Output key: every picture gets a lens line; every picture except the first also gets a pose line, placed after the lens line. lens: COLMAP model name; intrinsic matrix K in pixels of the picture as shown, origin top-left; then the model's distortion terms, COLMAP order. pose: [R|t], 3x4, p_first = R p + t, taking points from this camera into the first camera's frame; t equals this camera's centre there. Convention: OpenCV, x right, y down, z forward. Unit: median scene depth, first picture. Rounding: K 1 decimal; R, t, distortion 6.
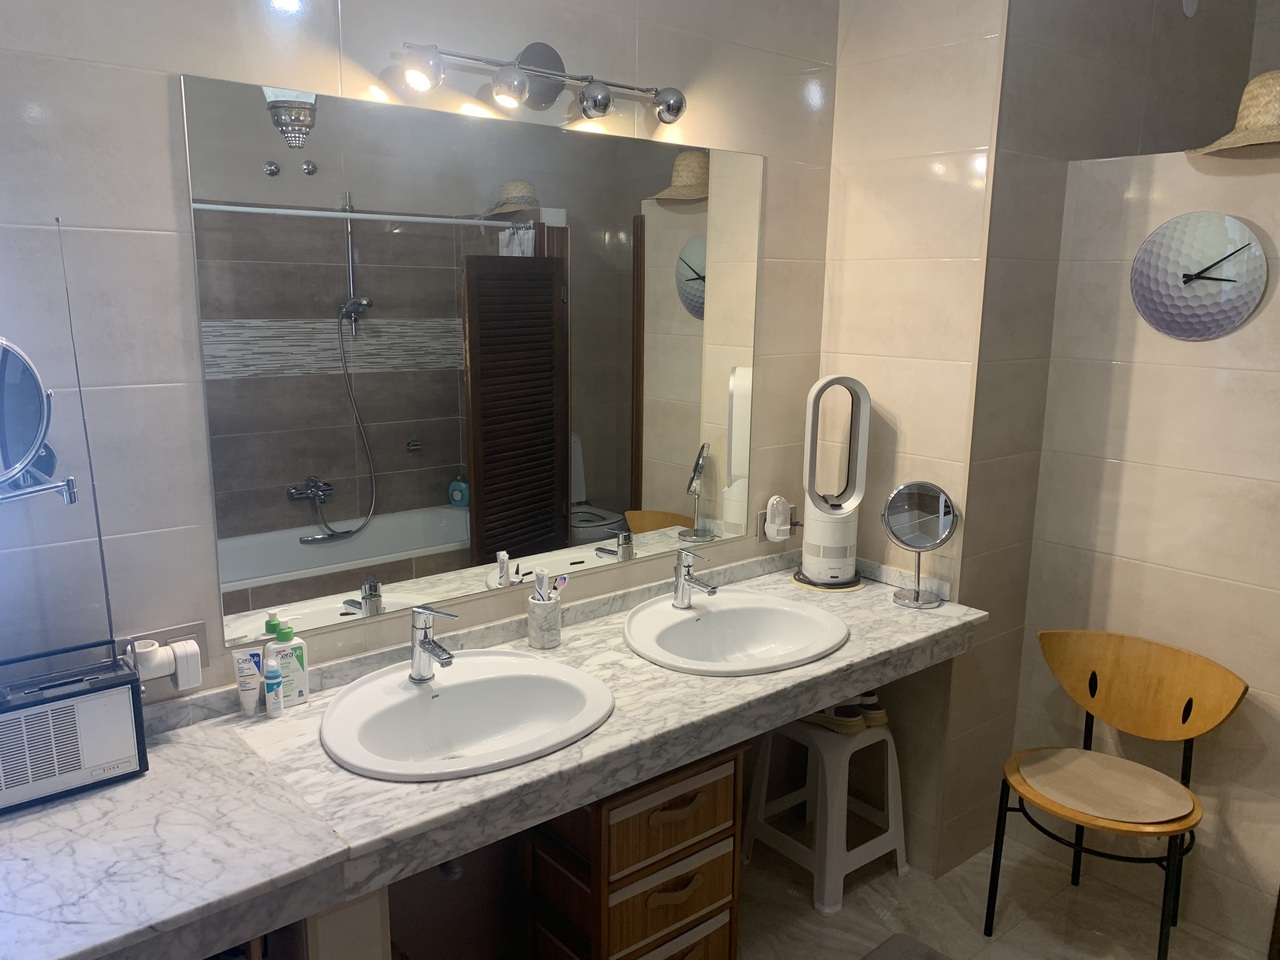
lens RADIAL K [[976.8, 0, 640.3], [0, 976.8, 497.1], [0, 0, 1]] dist [-0.006293, -0.007608]
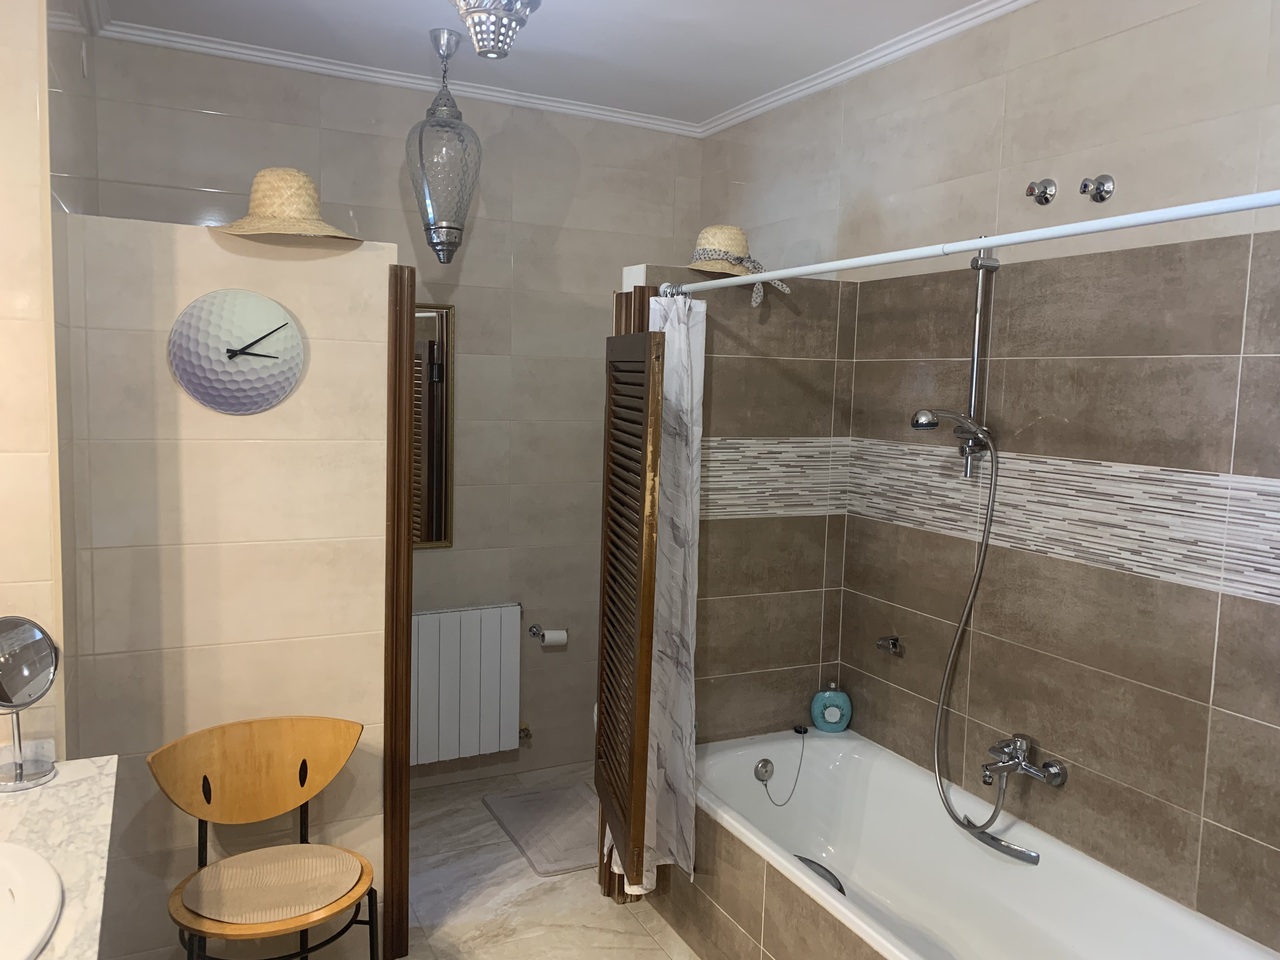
lens RADIAL K [[975.2, 0, 640.0], [0, 975.2, 480.0], [0, 0, 1]] dist [0.007382, 0.000607]
pose [[0.235335, -0.097989, 0.966962, -0.315544], [0.176863, 0.982611, 0.056530, -0.077768], [-0.955687, 0.157716, 0.248573, 0.362041]]
